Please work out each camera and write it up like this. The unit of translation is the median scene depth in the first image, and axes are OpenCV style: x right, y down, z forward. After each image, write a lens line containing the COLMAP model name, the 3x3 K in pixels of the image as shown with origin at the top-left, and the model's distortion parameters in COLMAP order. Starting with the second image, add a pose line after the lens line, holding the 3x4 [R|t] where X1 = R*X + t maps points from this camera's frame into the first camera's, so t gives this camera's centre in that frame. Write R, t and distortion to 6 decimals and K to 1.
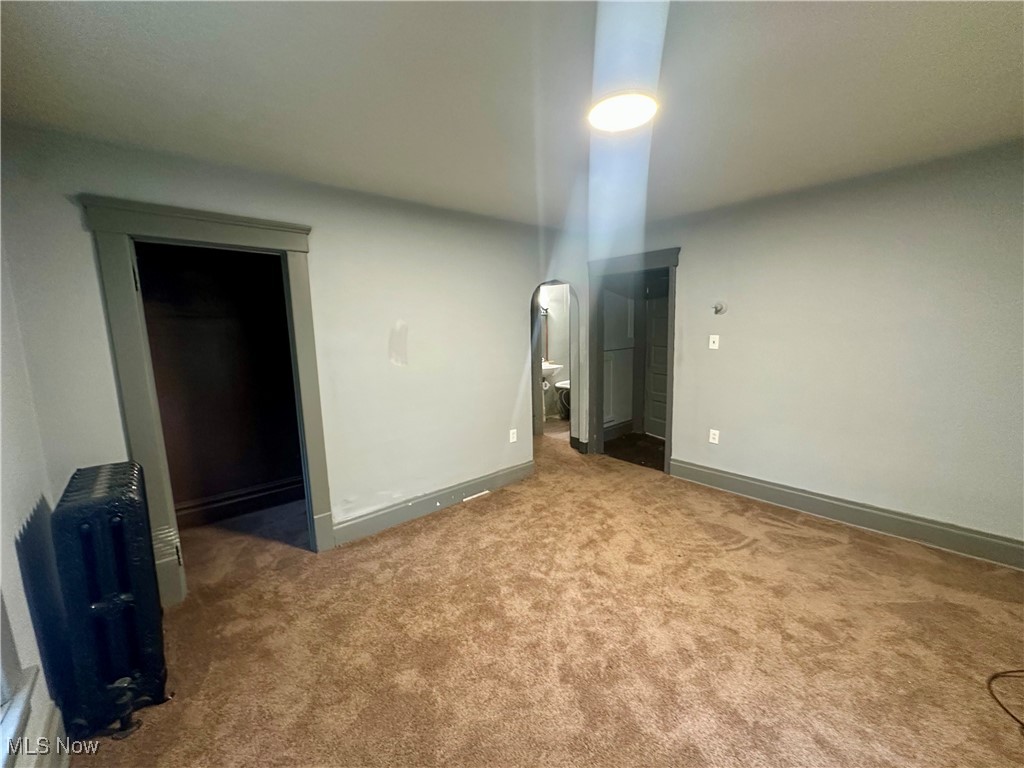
lens RADIAL K [[409.0, 0, 511.3], [0, 409.0, 383.2], [0, 0, 1]] dist [-0.004218, 0.000683]
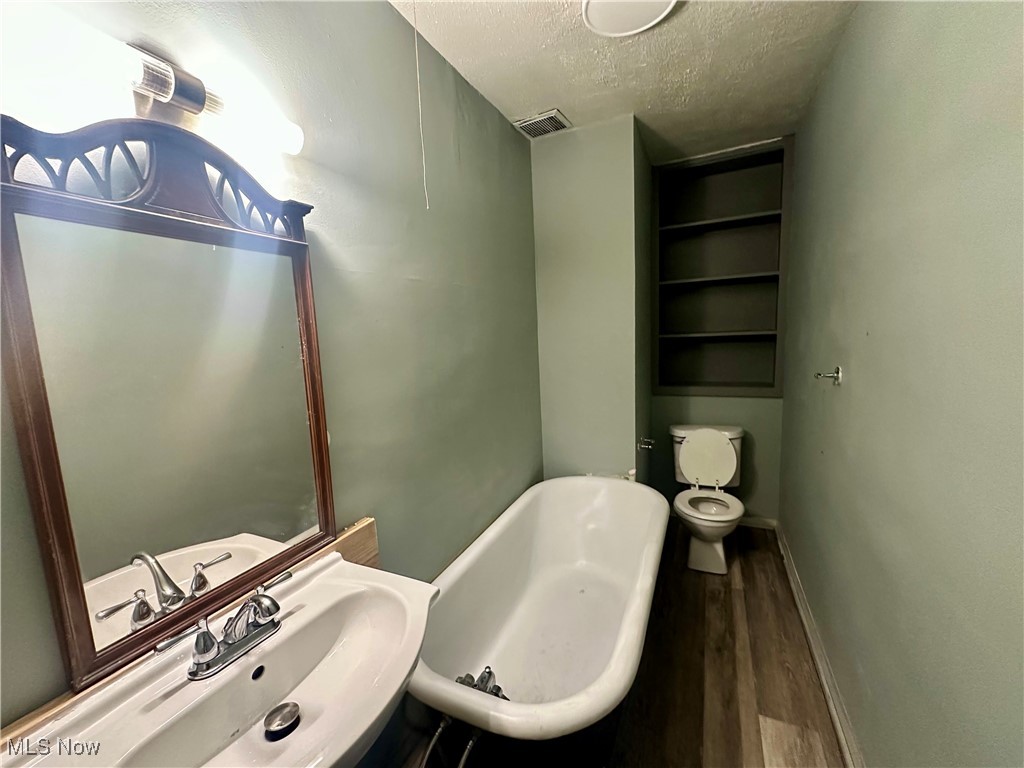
lens RADIAL K [[409.0, 0, 512.1], [0, 409.0, 383.0], [0, 0, 1]] dist [-0.004218, 0.000683]
pose [[0.919602, -0.055037, 0.388976, 0.096801], [0.067827, 0.997512, -0.019213, -0.110103], [-0.386951, 0.044052, 0.921048, 0.837381]]
